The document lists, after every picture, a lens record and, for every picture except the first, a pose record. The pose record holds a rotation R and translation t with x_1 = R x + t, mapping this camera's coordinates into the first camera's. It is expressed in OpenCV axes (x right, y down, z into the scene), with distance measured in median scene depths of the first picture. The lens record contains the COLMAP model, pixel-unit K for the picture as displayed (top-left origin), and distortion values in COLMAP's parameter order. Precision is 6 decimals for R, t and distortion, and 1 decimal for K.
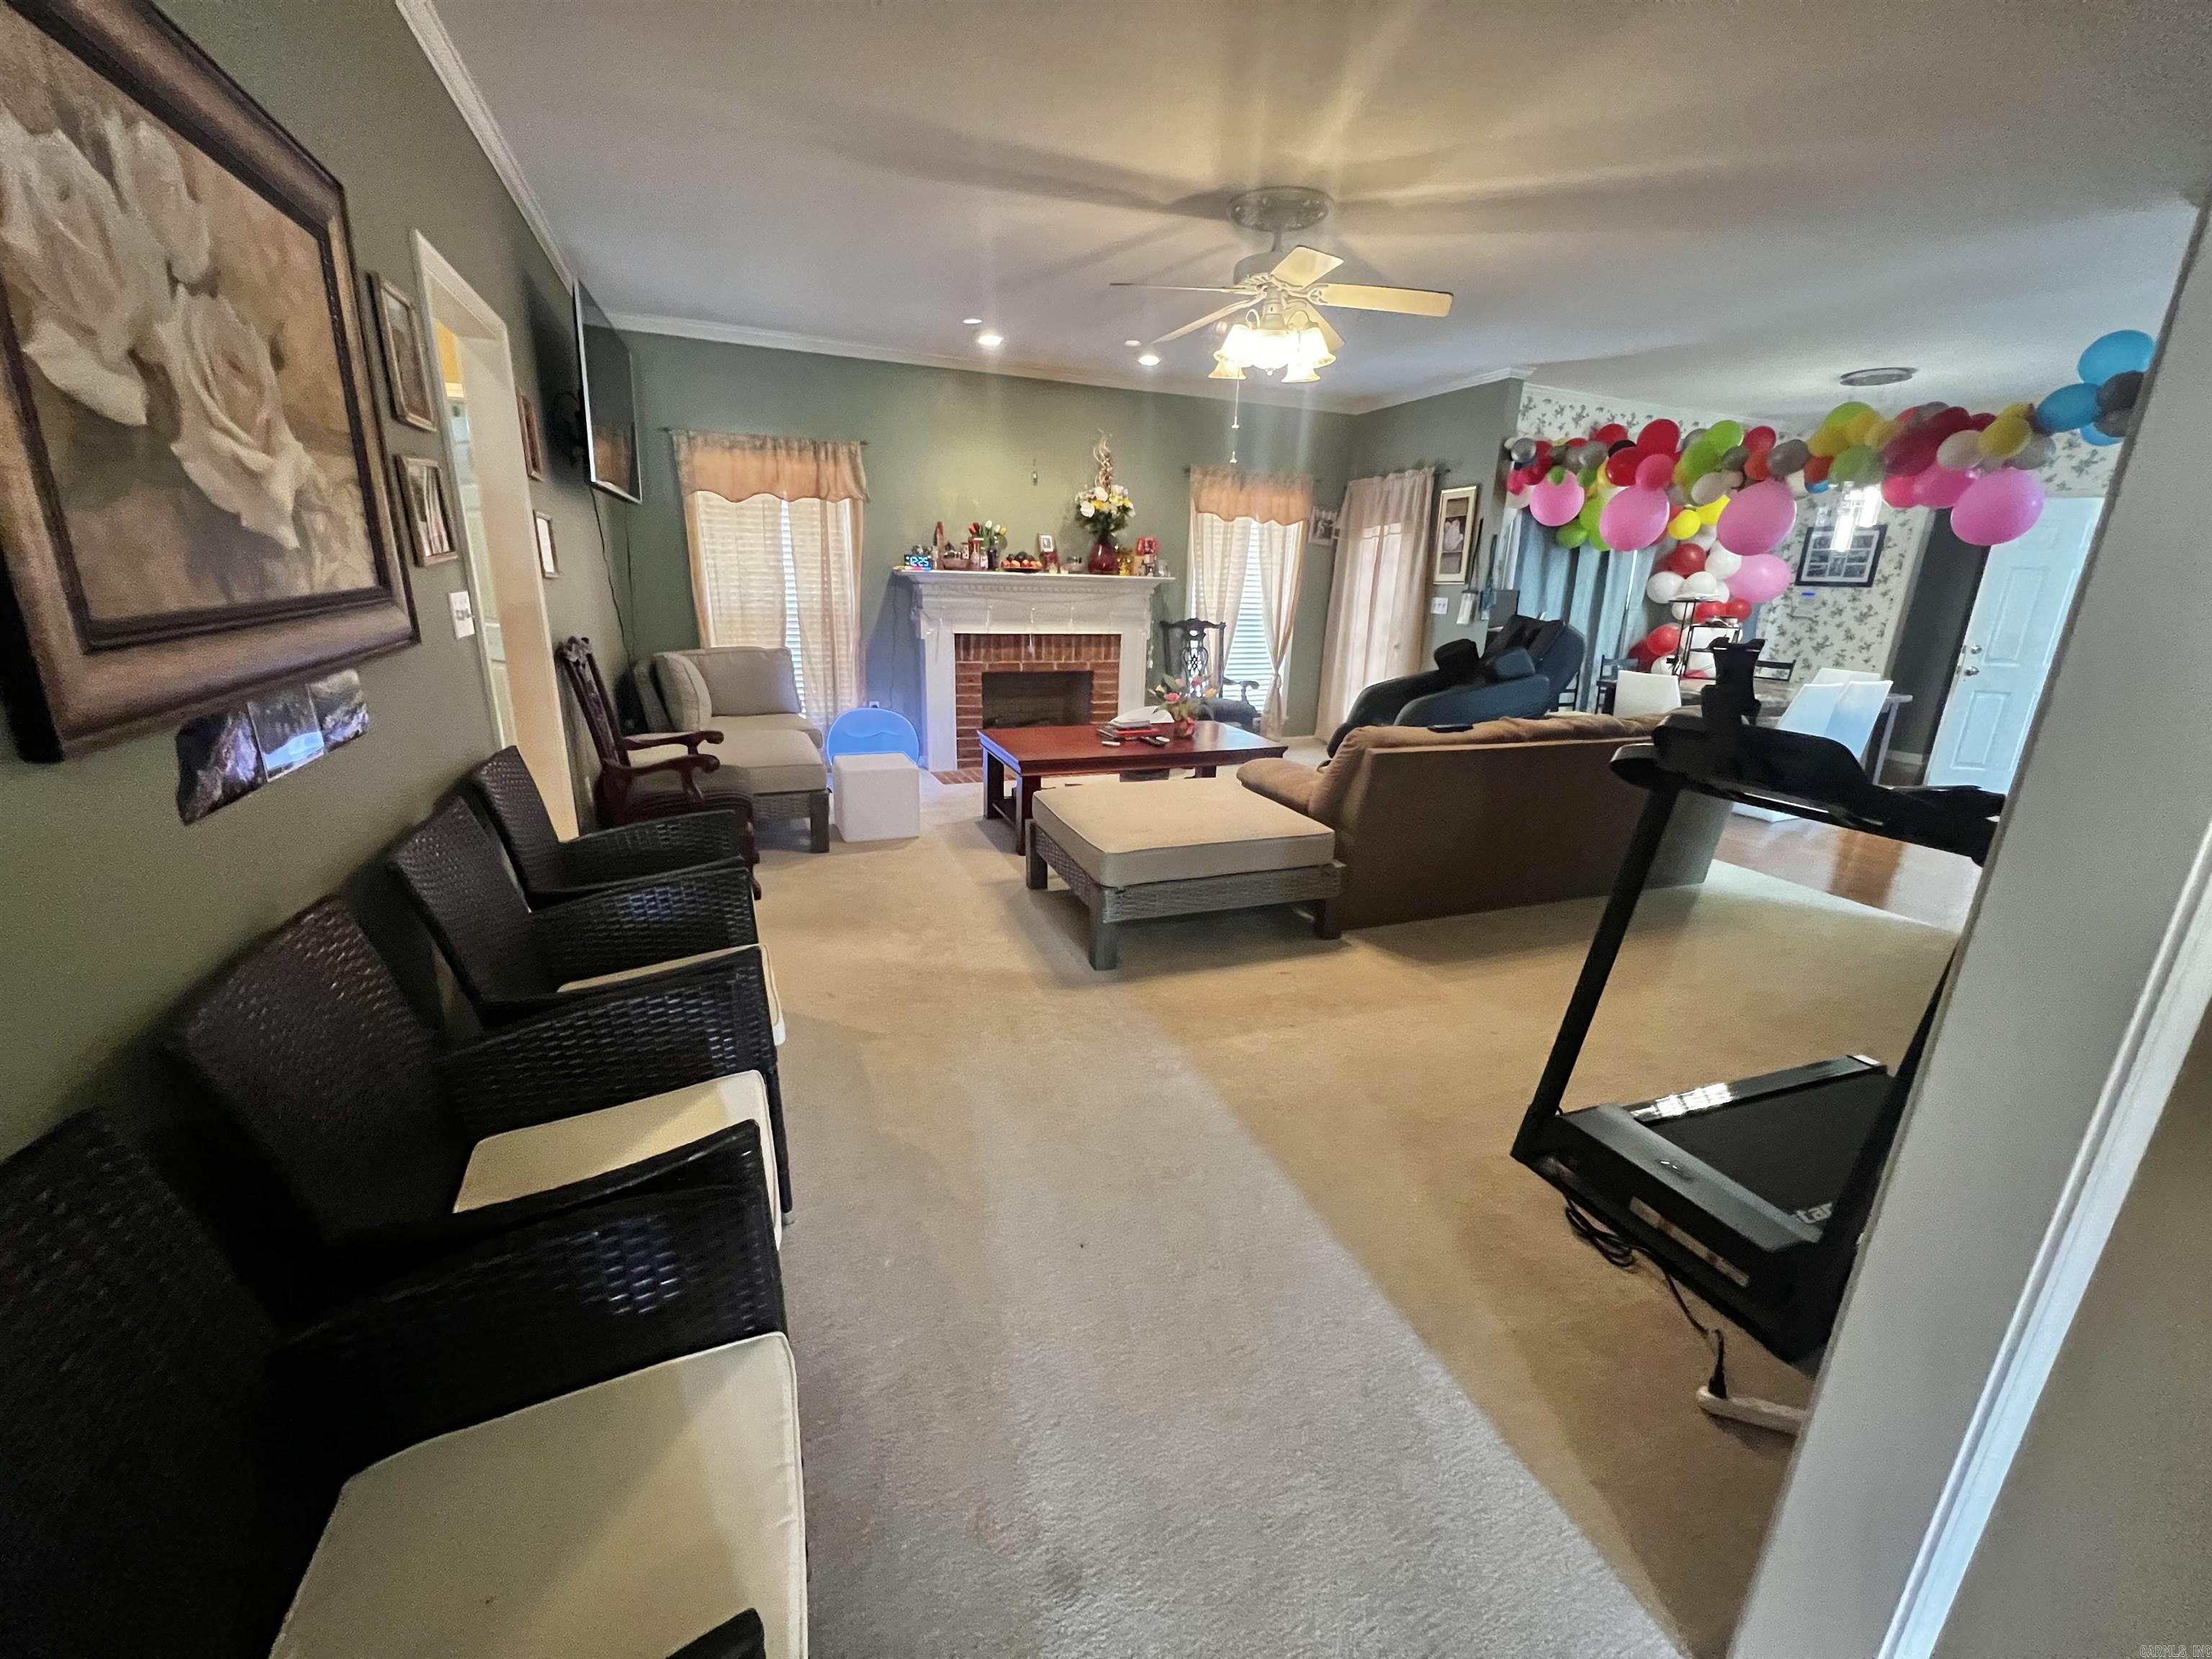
lens RADIAL K [[887.5, 0, 1101.2], [0, 887.5, 835.6], [0, 0, 1]] dist [-0.001161, -0.000044]
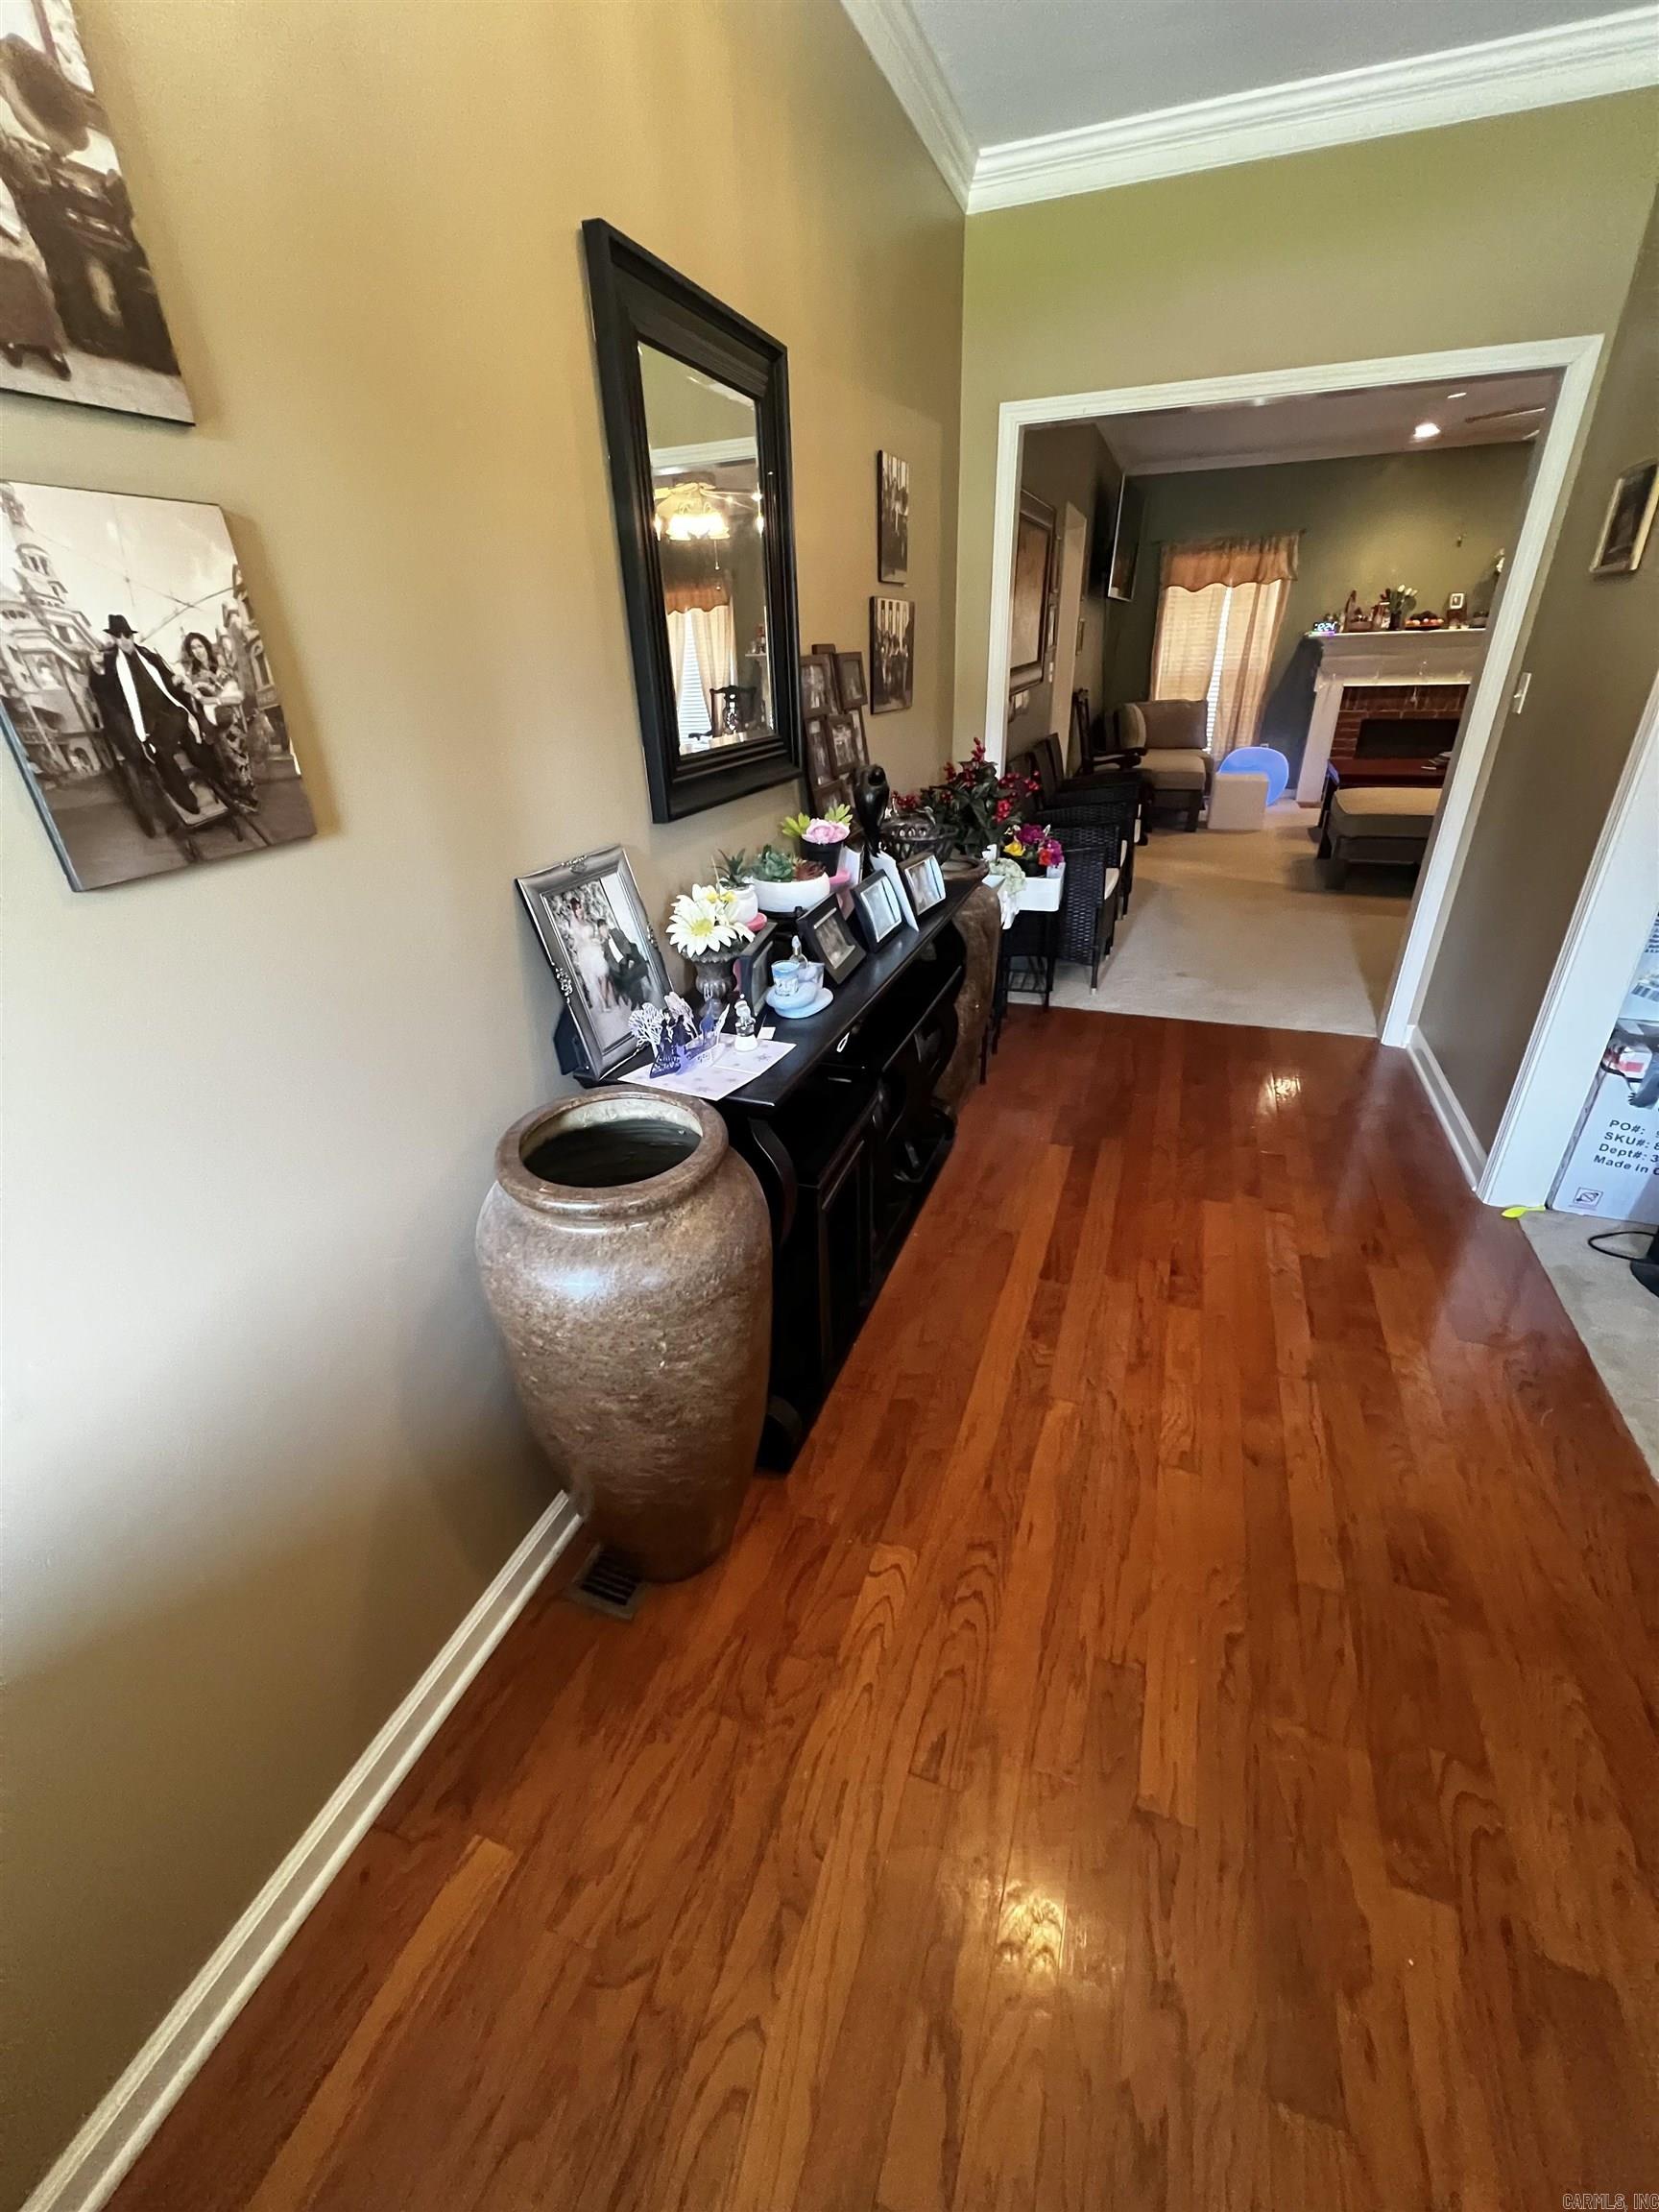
lens RADIAL K [[885.3, 0, 830.9], [0, 885.3, 1100.2], [0, 0, 1]] dist [0.000703, 0.000509]
pose [[0.734670, 0.261419, -0.626036, 0.238737], [-0.138086, 0.961082, 0.239278, 0.135784], [0.664223, -0.089344, 0.742176, -0.469232]]
